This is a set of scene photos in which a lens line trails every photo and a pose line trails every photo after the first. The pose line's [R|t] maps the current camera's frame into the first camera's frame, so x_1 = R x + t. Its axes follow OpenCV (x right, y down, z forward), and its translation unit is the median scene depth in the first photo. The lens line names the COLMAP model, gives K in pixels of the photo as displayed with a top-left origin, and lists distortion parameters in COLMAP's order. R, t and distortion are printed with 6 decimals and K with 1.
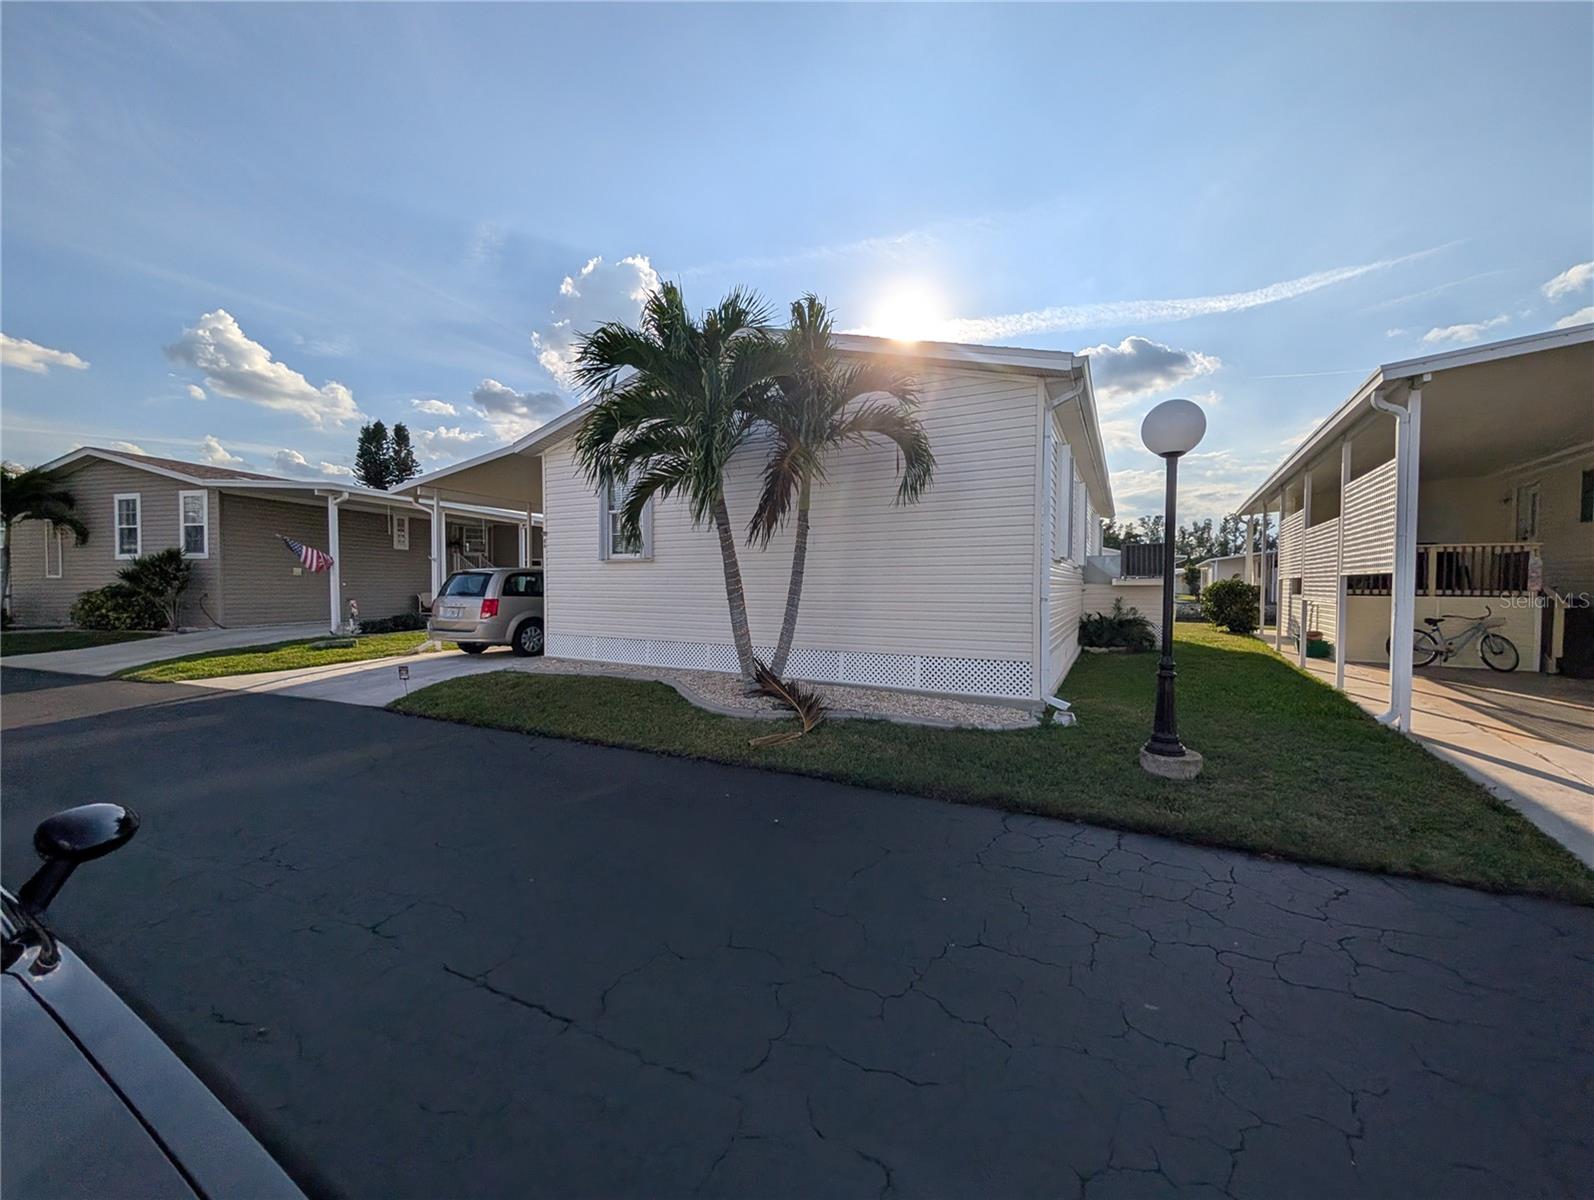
lens RADIAL K [[555.8, 0, 797.0], [0, 555.8, 600.0], [0, 0, 1]] dist [0.000594, 0.000029]
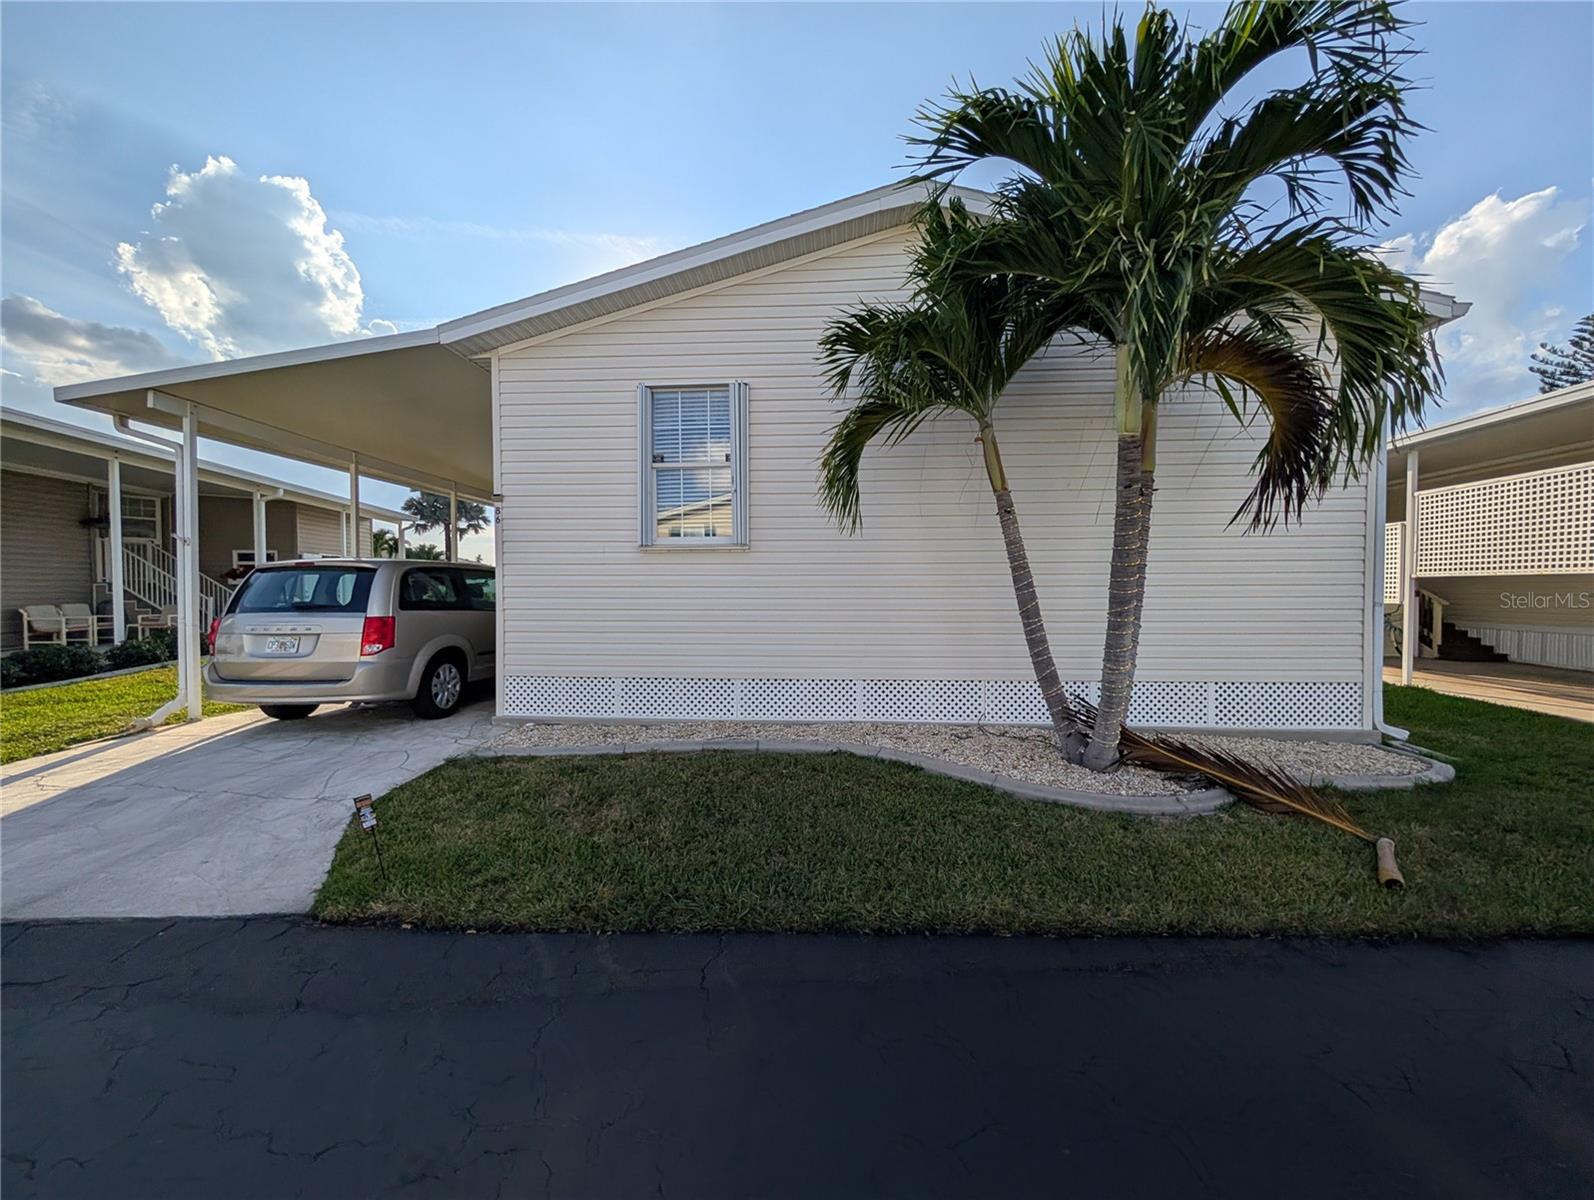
lens RADIAL K [[564.8, 0, 797.0], [0, 564.8, 600.0], [0, 0, 1]] dist [0.001113, 0.000149]
pose [[0.914243, -0.007937, 0.405089, -0.406826], [0.013035, 0.999867, -0.009829, -0.007622], [-0.404957, 0.014267, 0.914224, 0.348004]]
